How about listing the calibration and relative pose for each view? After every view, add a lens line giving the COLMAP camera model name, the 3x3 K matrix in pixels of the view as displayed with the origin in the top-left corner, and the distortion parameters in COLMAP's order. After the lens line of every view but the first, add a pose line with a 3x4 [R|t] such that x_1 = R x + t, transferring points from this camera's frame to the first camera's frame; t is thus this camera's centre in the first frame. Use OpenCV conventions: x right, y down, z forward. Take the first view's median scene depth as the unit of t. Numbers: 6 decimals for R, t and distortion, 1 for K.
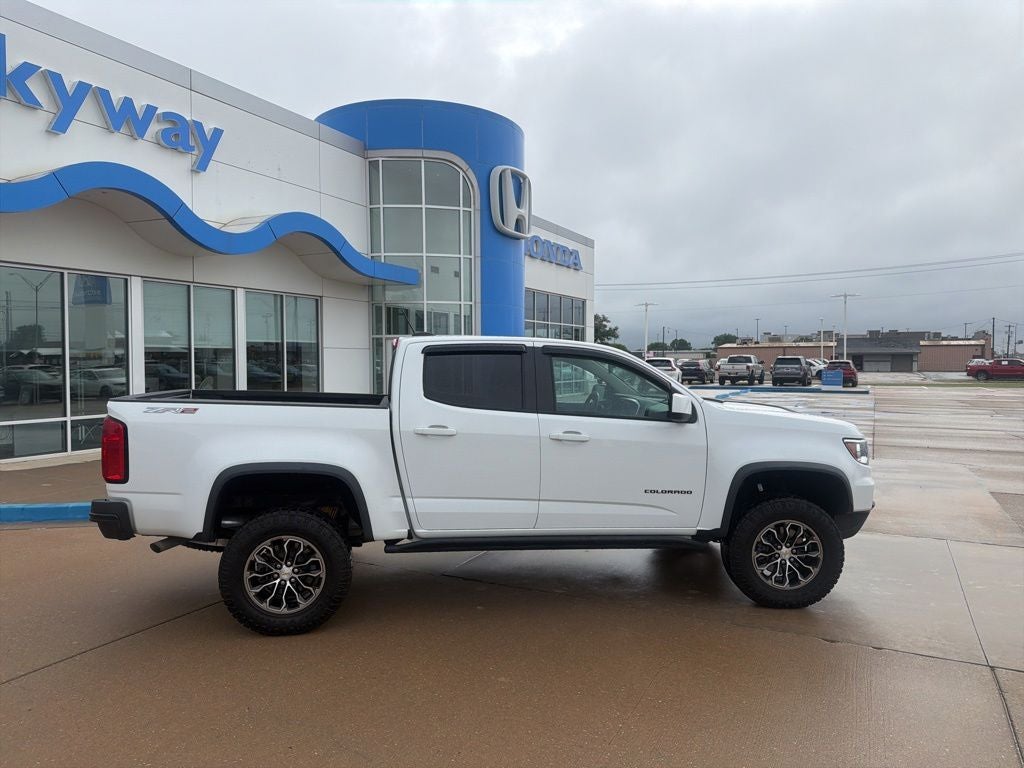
lens RADIAL K [[726.8, 0, 512.0], [0, 726.8, 384.0], [0, 0, 1]] dist [0.056437, -0.081512]
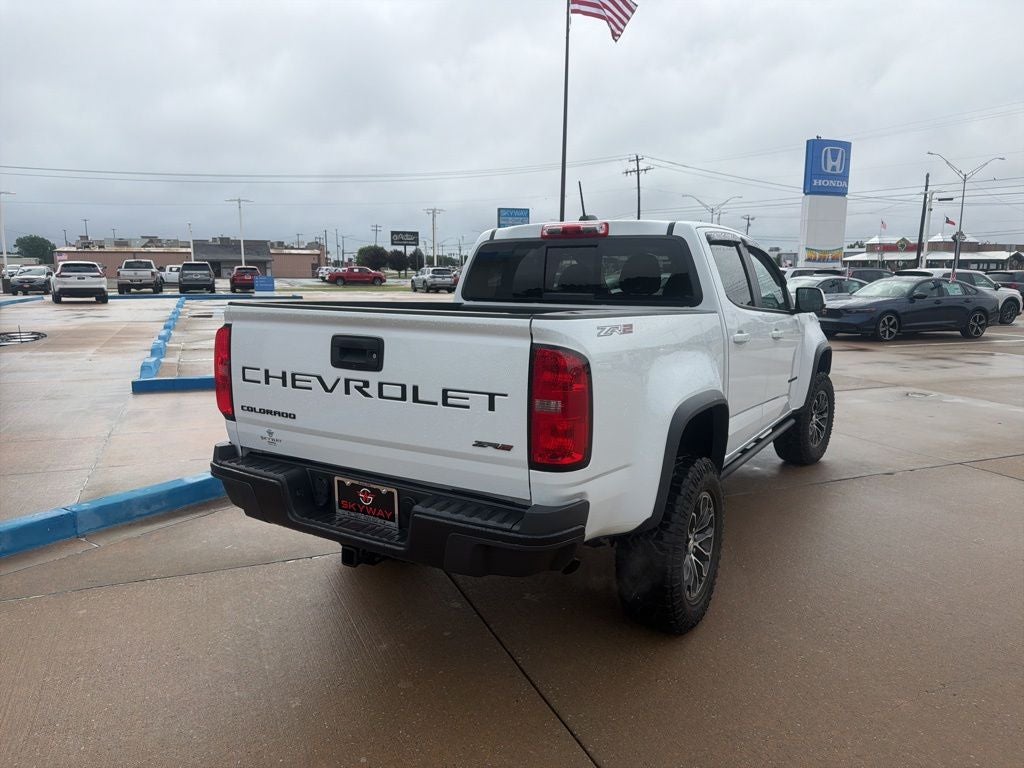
lens RADIAL K [[722.5, 0, 510.8], [0, 722.5, 375.5], [0, 0, 1]] dist [0.107040, -0.164801]
pose [[0.629572, -0.112324, 0.768780, -0.107163], [0.024635, 0.991883, 0.124746, -0.000263], [-0.776552, -0.059598, 0.627228, 0.077201]]
